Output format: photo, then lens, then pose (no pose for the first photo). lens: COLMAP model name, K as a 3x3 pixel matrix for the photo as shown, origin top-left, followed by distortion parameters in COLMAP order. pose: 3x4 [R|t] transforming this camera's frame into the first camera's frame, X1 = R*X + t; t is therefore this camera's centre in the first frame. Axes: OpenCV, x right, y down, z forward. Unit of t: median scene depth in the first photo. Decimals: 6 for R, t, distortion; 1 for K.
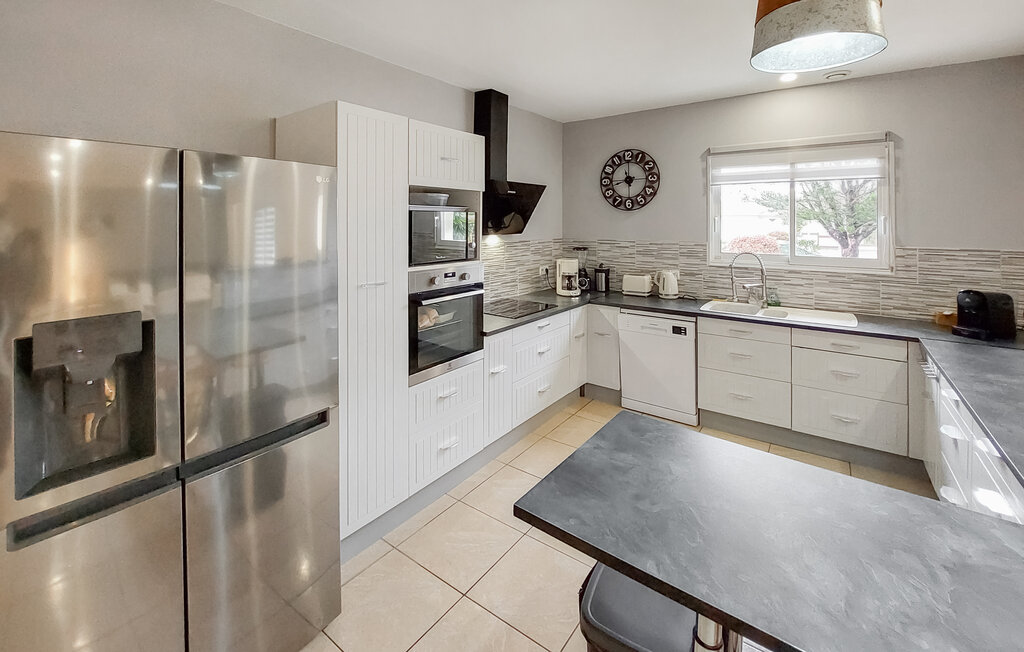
lens RADIAL K [[443.6, 0, 514.2], [0, 443.6, 215.6], [0, 0, 1]] dist [-0.000470, -0.000110]
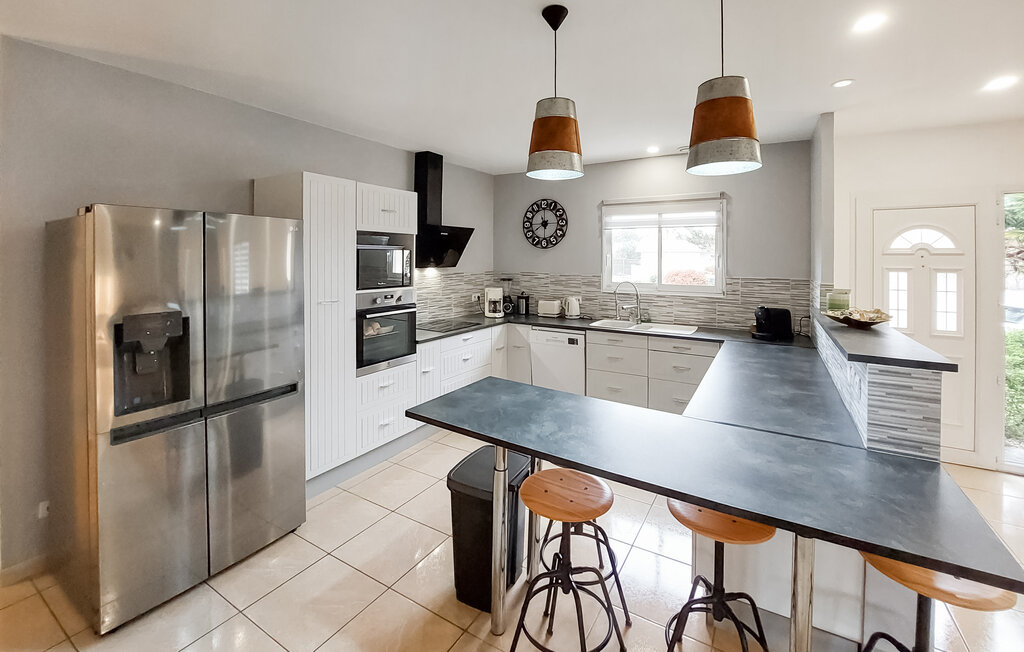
lens RADIAL K [[434.2, 0, 508.8], [0, 434.2, 257.0], [0, 0, 1]] dist [-0.001251, 0.000036]
pose [[0.997551, 0.003102, 0.069875, 0.093500], [-0.003992, 0.999913, 0.012607, -0.003838], [-0.069830, -0.012855, 0.997476, -0.250028]]
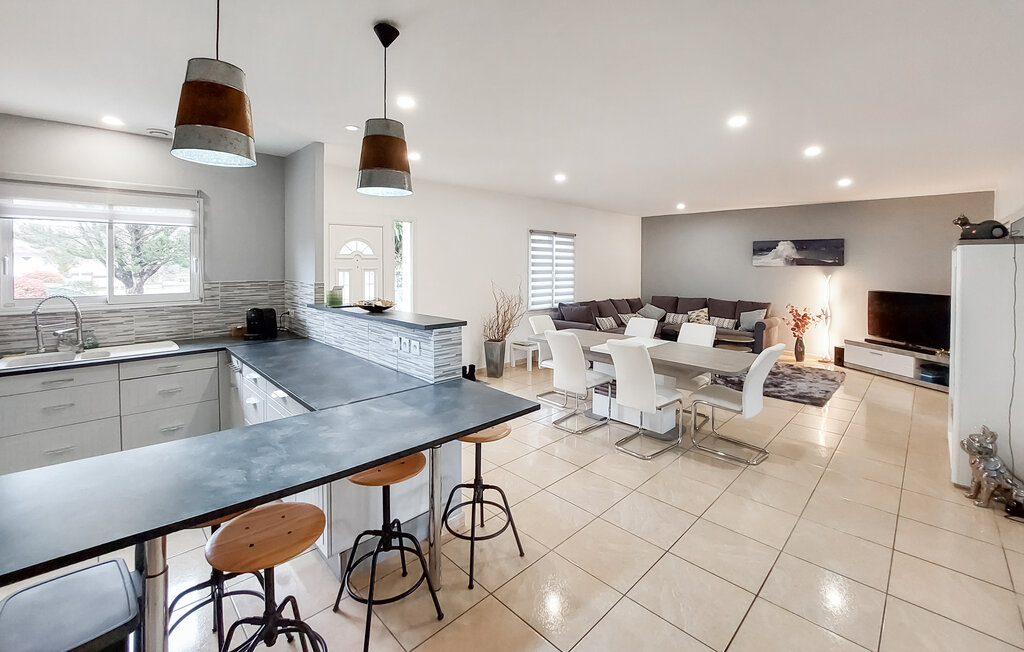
lens RADIAL K [[428.3, 0, 514.4], [0, 428.3, 270.6], [0, 0, 1]] dist [-0.000570, -0.008426]
pose [[0.177383, -0.021696, 0.983903, -0.166975], [-0.015209, 0.999577, 0.024784, -0.005155], [-0.984024, -0.019360, 0.176978, -0.080655]]
